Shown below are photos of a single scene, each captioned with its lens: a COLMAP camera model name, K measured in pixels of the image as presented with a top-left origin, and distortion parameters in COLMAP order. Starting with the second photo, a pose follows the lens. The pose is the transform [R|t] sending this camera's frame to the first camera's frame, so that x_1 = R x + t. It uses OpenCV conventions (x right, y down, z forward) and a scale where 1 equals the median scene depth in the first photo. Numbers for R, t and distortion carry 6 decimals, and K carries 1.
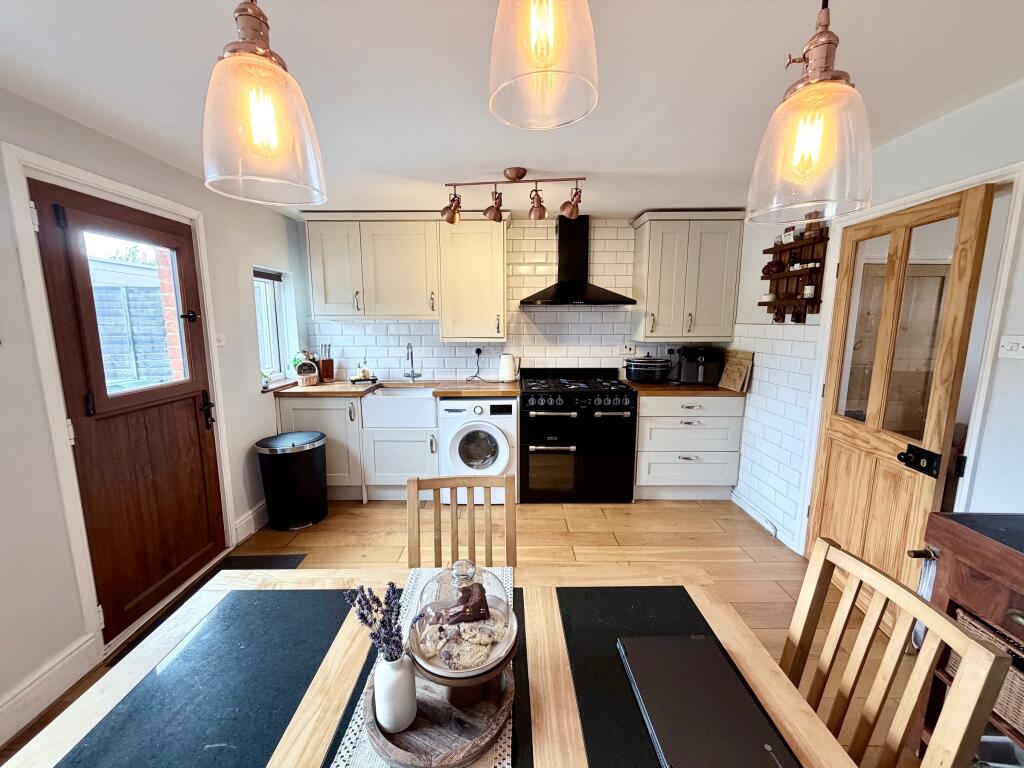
lens RADIAL K [[406.6, 0, 510.0], [0, 406.6, 384.2], [0, 0, 1]] dist [0.000114, 0.000445]
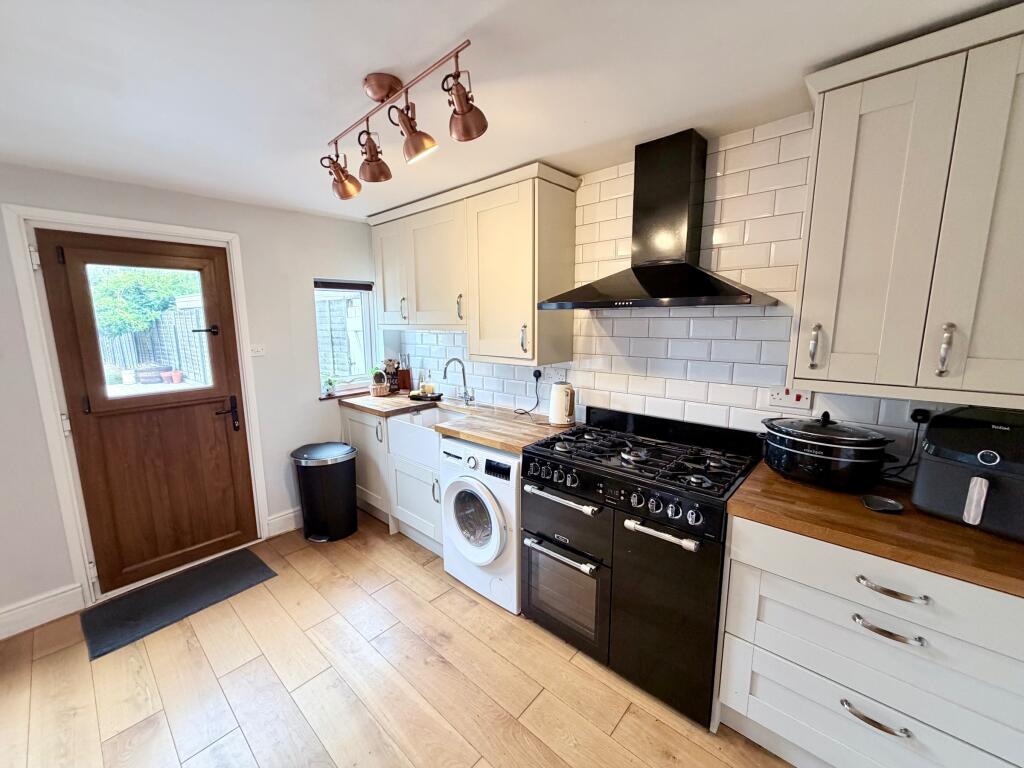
lens RADIAL K [[406.6, 0, 509.1], [0, 406.6, 384.4], [0, 0, 1]] dist [0.000114, 0.000445]
pose [[0.745559, 0.102154, -0.658564, 0.414869], [-0.094716, 0.994393, 0.047019, -0.108182], [0.659675, 0.027321, 0.751054, 0.511738]]
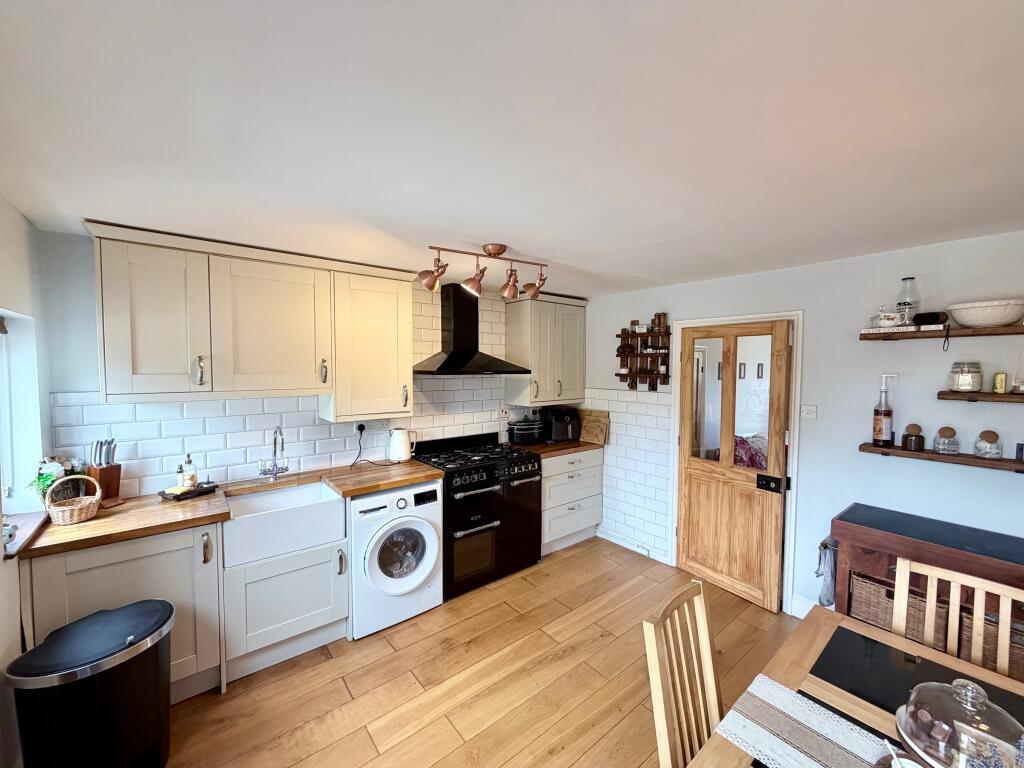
lens RADIAL K [[406.6, 0, 509.9], [0, 406.6, 384.5], [0, 0, 1]] dist [0.000114, 0.000445]
pose [[0.777003, -0.023561, 0.629056, -0.417564], [0.091911, 0.992837, -0.076342, -0.091894], [-0.622751, 0.117135, 0.773602, 0.200815]]
